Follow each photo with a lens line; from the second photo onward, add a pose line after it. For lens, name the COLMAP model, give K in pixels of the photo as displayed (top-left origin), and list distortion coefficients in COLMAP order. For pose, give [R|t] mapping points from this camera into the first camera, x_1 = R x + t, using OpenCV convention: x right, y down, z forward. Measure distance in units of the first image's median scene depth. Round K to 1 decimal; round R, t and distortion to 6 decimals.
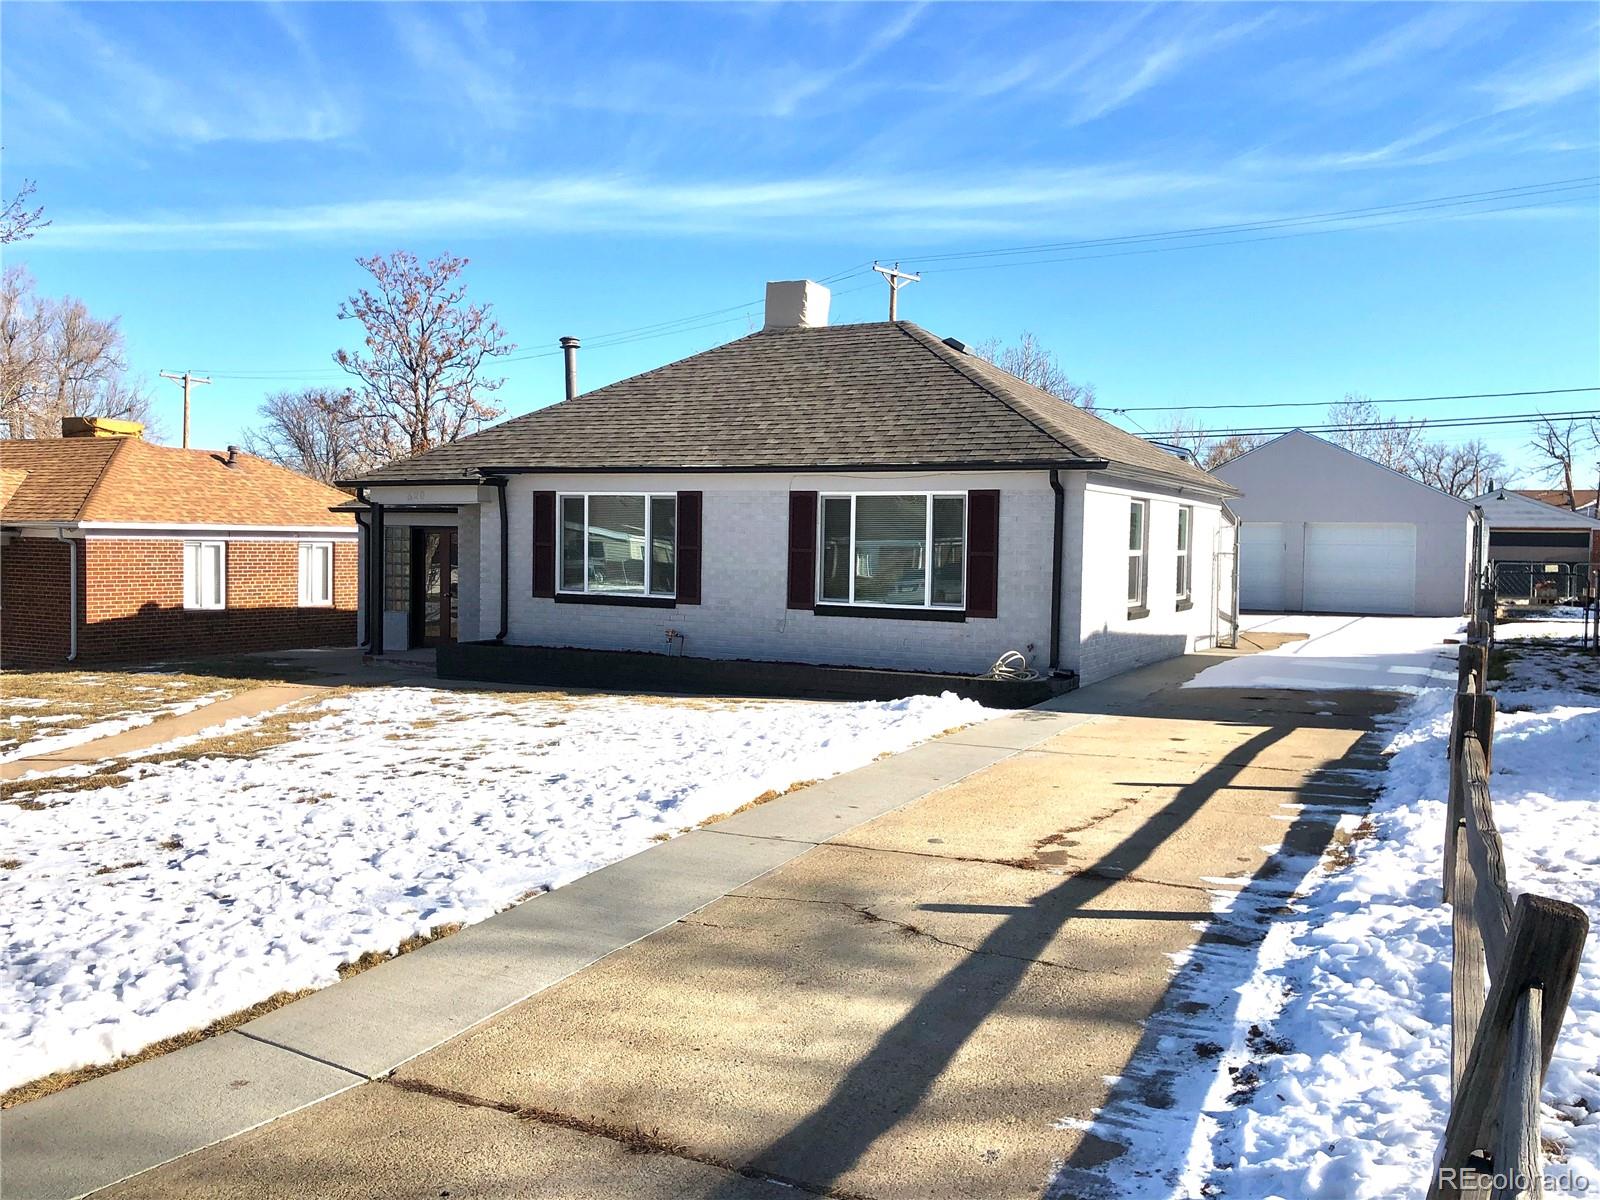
lens RADIAL K [[1323.8, 0, 799.7], [0, 1323.8, 601.9], [0, 0, 1]] dist [0.047763, 0.001987]
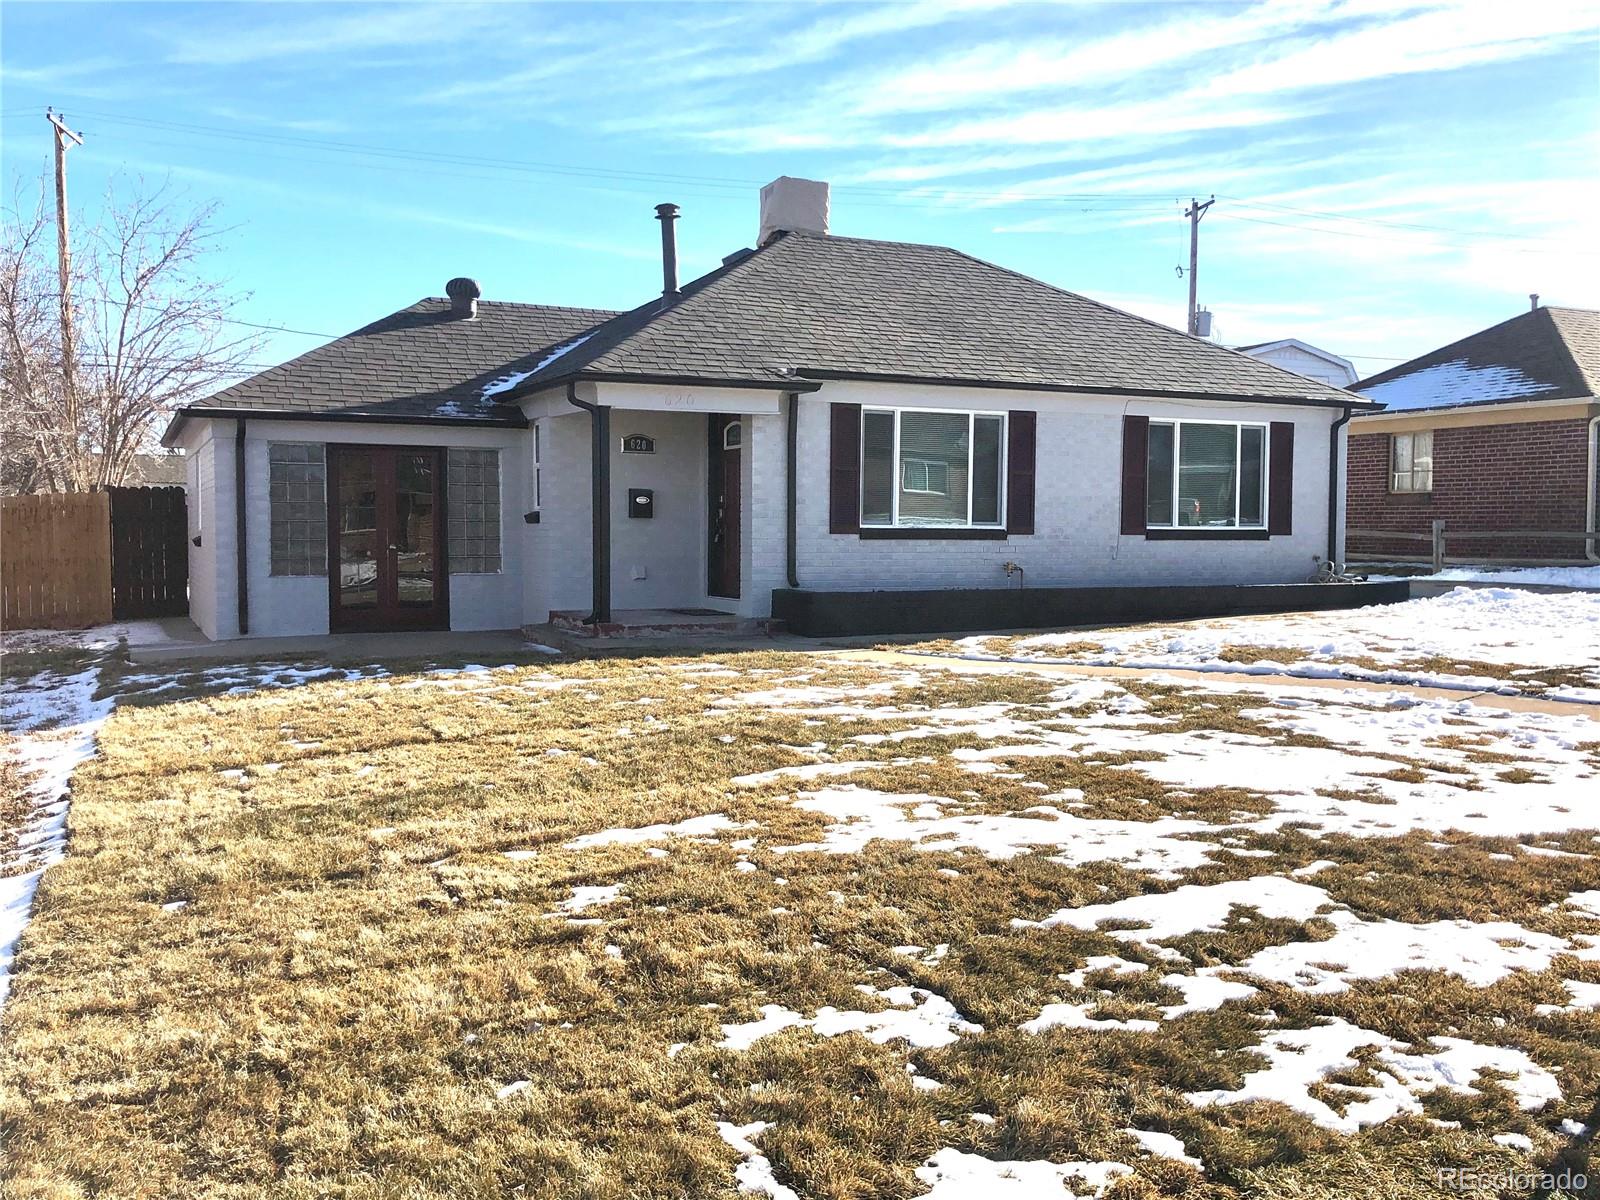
lens RADIAL K [[1440.1, 0, 800.1], [0, 1440.1, 598.4], [0, 0, 1]] dist [-0.003684, -0.000835]
pose [[0.623530, -0.077579, 0.777941, -0.910121], [0.020613, 0.996350, 0.082838, -0.037827], [-0.781528, -0.035616, 0.622853, 0.467593]]
